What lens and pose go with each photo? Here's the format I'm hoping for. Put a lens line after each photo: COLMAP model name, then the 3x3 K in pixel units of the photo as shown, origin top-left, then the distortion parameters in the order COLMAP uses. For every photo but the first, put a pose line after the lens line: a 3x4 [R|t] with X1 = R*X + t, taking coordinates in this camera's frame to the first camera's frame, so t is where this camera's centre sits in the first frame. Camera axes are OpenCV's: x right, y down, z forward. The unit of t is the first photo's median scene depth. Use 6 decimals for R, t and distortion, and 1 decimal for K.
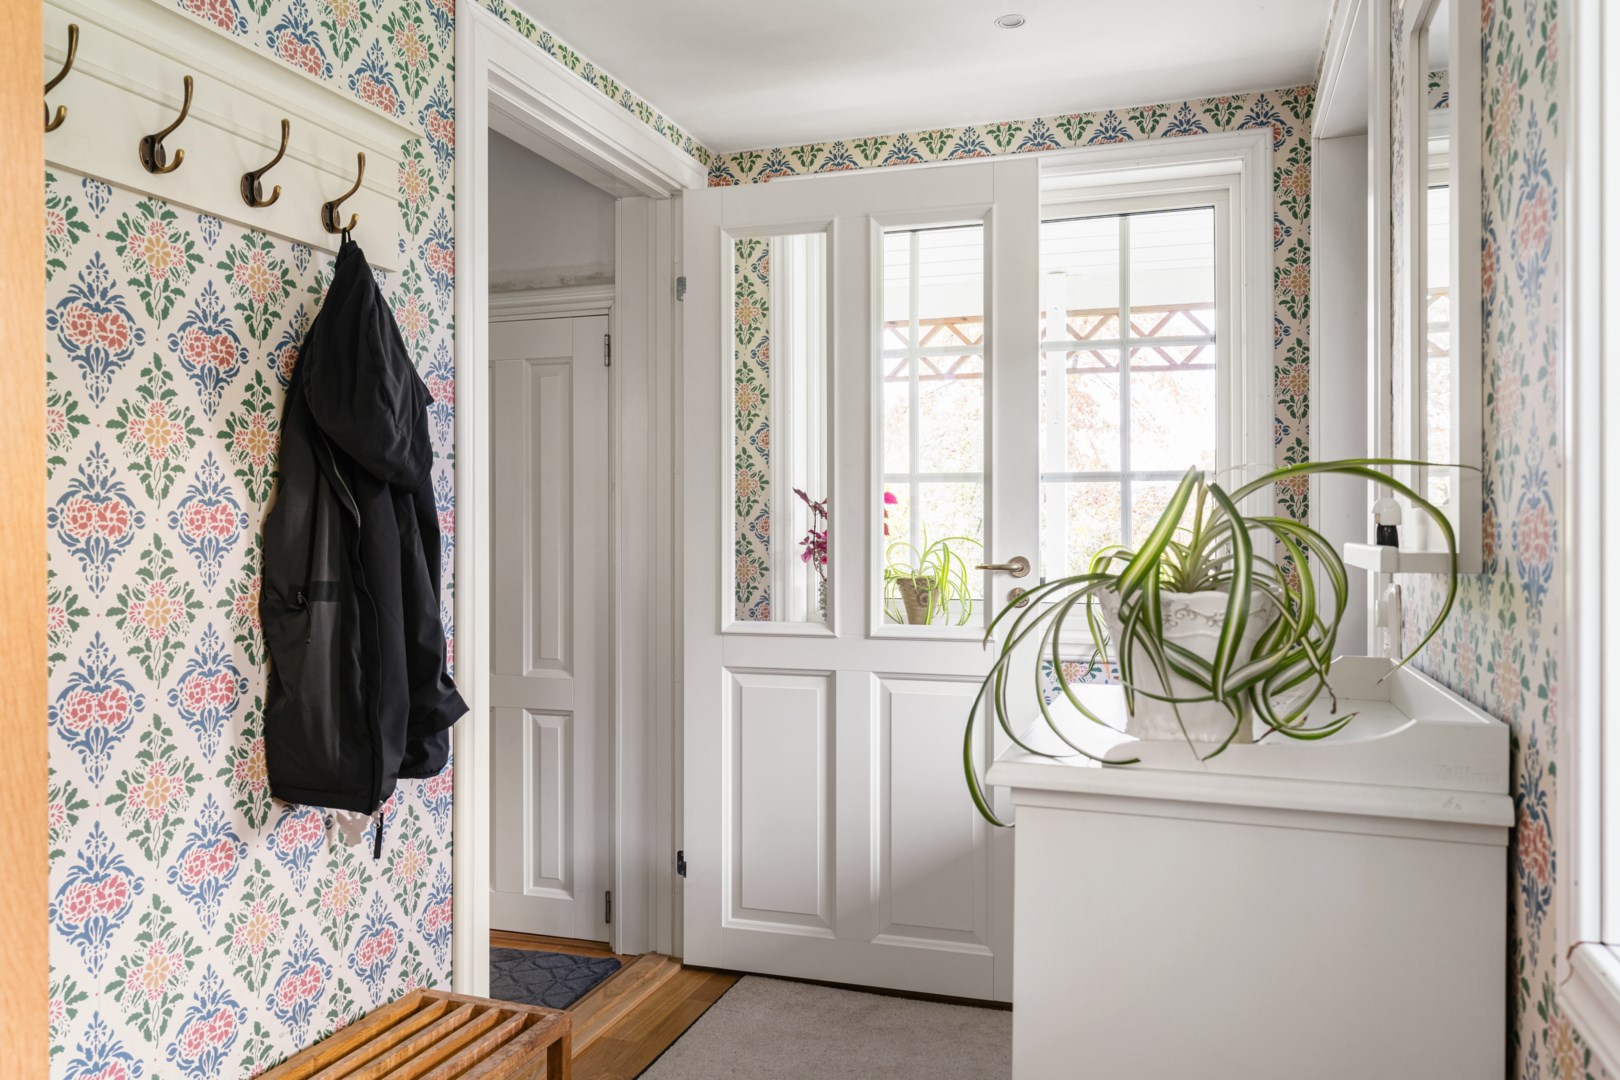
lens RADIAL K [[1201.1, 0, 822.7], [0, 1201.1, 537.6], [0, 0, 1]] dist [0.007973, 0.003852]
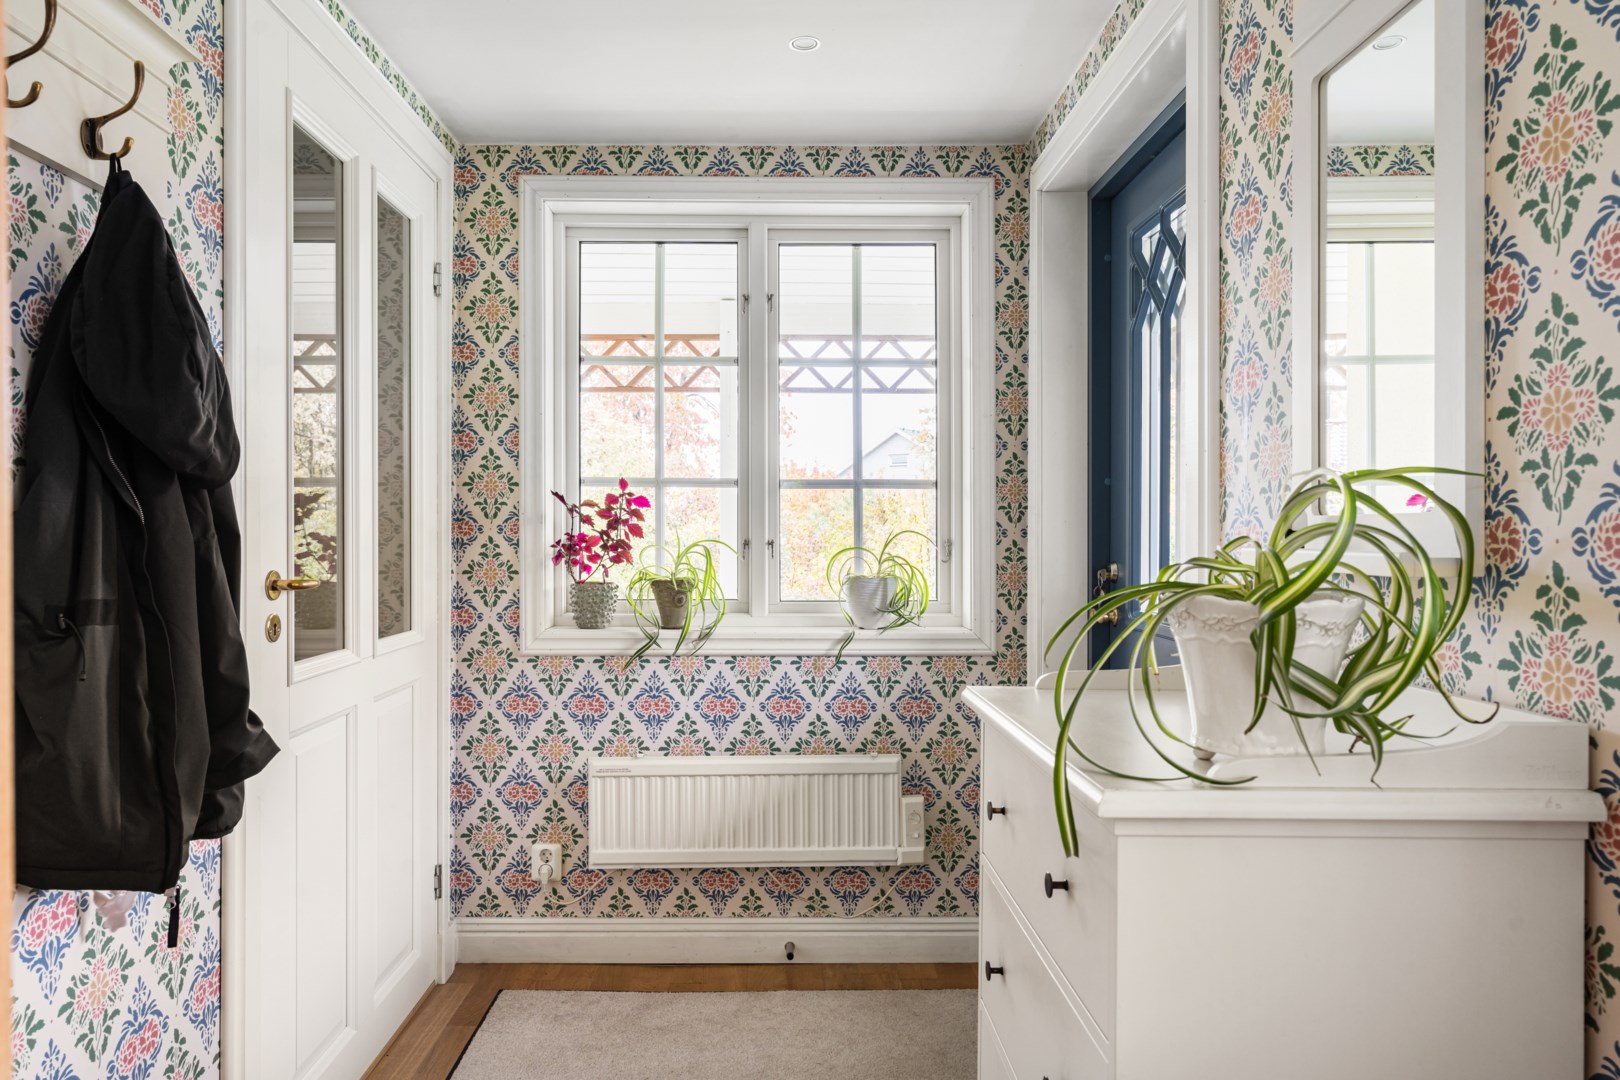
lens RADIAL K [[1053.3, 0, 795.5], [0, 1053.3, 539.4], [0, 0, 1]] dist [-0.003977, 0.006438]
pose [[0.943326, -0.001535, 0.331864, -0.138675], [0.001262, 0.999999, 0.001040, -0.001968], [-0.331865, -0.000562, 0.943327, 0.132857]]
